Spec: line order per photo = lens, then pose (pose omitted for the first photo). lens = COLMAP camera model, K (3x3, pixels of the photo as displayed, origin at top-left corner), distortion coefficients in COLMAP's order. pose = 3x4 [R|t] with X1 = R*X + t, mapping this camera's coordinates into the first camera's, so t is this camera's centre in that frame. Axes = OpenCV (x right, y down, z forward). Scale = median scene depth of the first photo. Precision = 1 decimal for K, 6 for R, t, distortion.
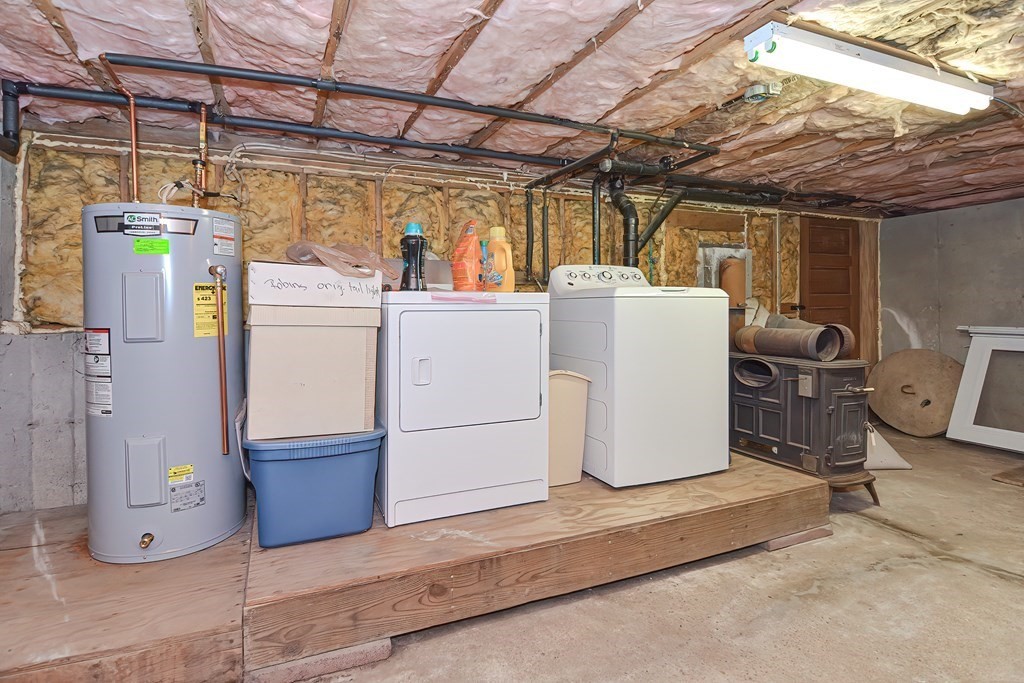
lens RADIAL K [[502.1, 0, 508.2], [0, 502.1, 336.7], [0, 0, 1]] dist [0.003888, -0.008269]
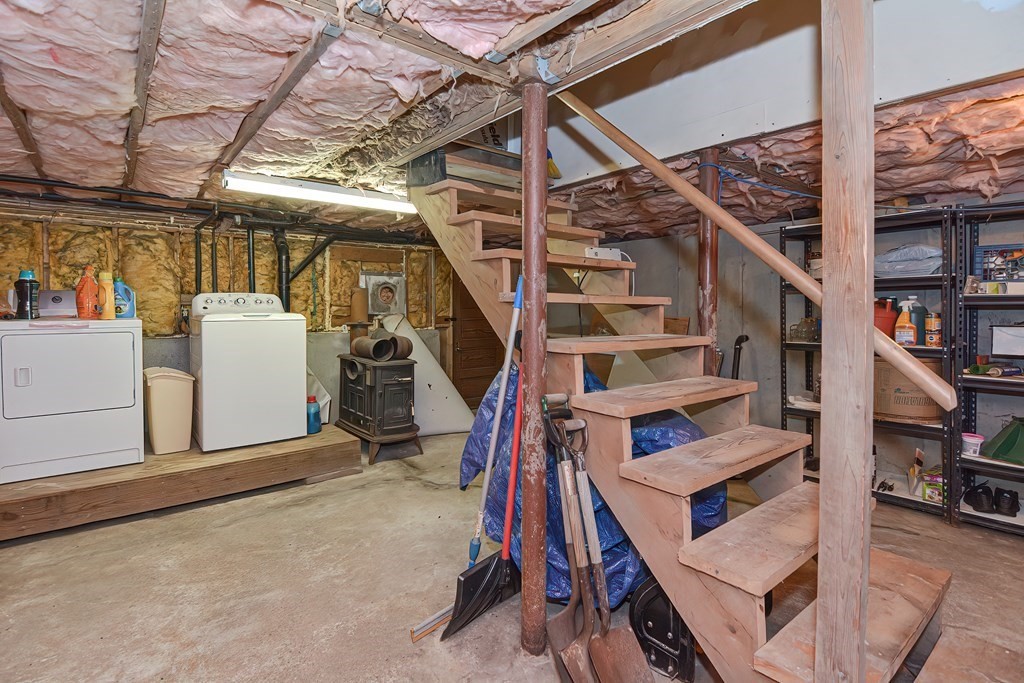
lens RADIAL K [[502.1, 0, 511.1], [0, 502.1, 341.3], [0, 0, 1]] dist [0.003888, -0.008269]
pose [[0.969570, -0.011523, 0.244543, 0.544860], [0.007229, 0.999804, 0.018450, -0.030993], [-0.244707, -0.016120, 0.969463, -0.477176]]
